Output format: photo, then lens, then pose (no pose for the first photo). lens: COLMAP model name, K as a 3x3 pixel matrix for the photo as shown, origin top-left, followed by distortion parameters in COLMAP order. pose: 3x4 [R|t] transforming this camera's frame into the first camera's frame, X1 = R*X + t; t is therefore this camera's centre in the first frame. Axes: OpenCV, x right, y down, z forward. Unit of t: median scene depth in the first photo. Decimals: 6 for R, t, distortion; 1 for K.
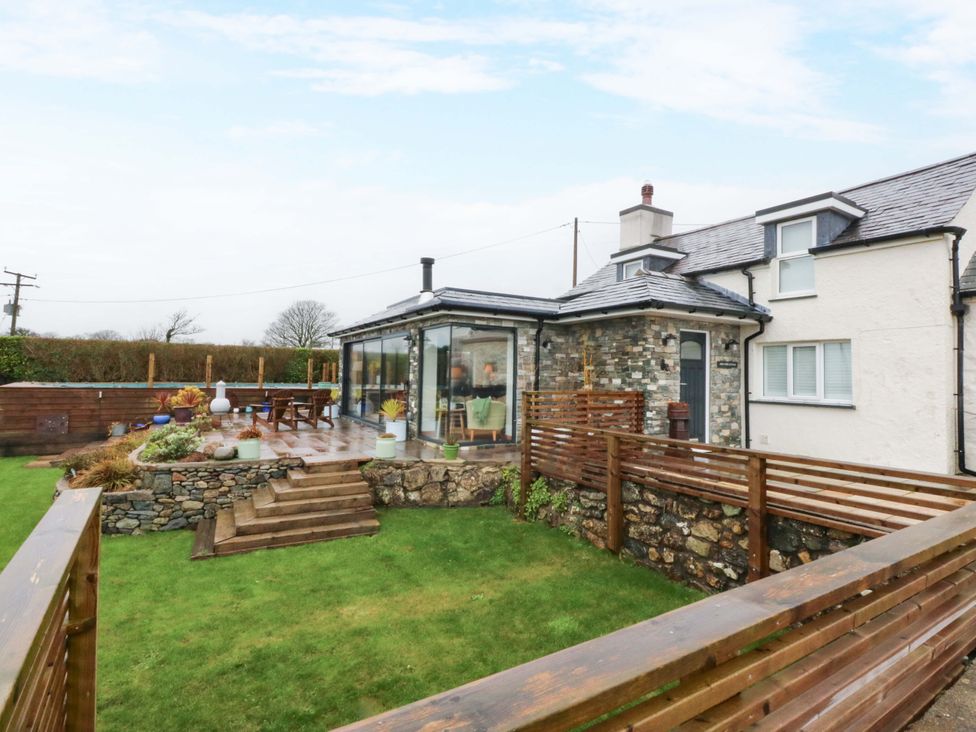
lens RADIAL K [[509.4, 0, 482.6], [0, 509.4, 360.2], [0, 0, 1]] dist [-0.022089, -0.006211]
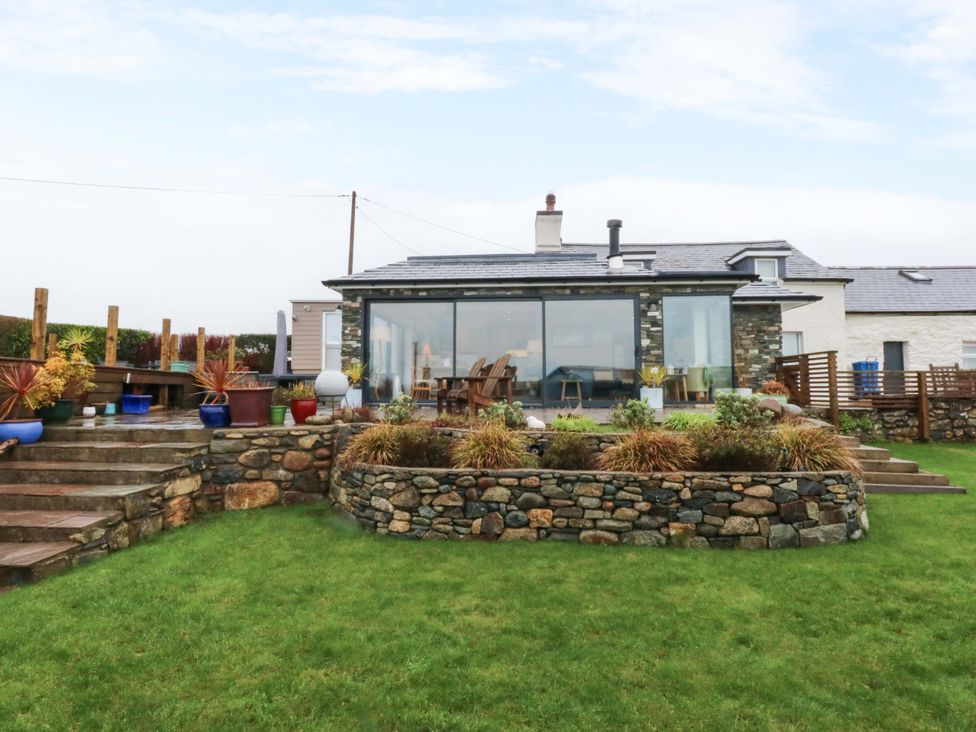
lens RADIAL K [[527.9, 0, 488.3], [0, 527.9, 361.4], [0, 0, 1]] dist [-0.024514, -0.001128]
pose [[0.546204, 0.025664, 0.837259, -1.205146], [-0.014849, 0.999670, -0.020955, 0.100080], [-0.837521, -0.000987, 0.546405, 0.763131]]
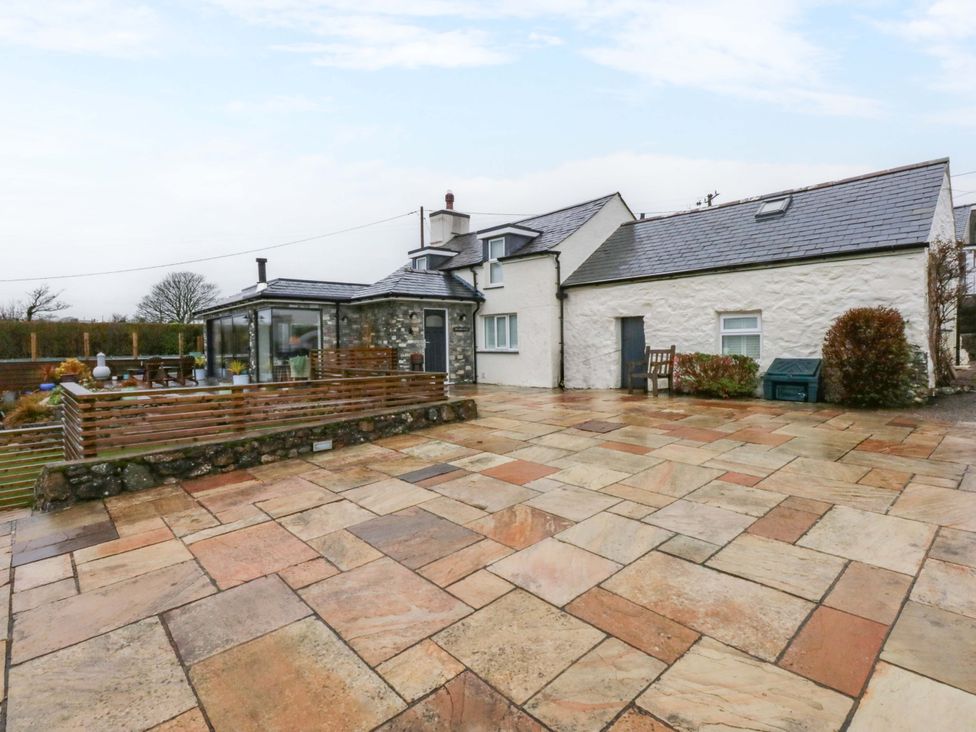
lens RADIAL K [[509.4, 0, 498.6], [0, 509.4, 362.8], [0, 0, 1]] dist [-0.022089, -0.006211]
pose [[0.977159, -0.040575, 0.208598, 0.253773], [0.025631, 0.996940, 0.073852, -0.001762], [-0.210956, -0.066819, 0.975209, -0.567846]]
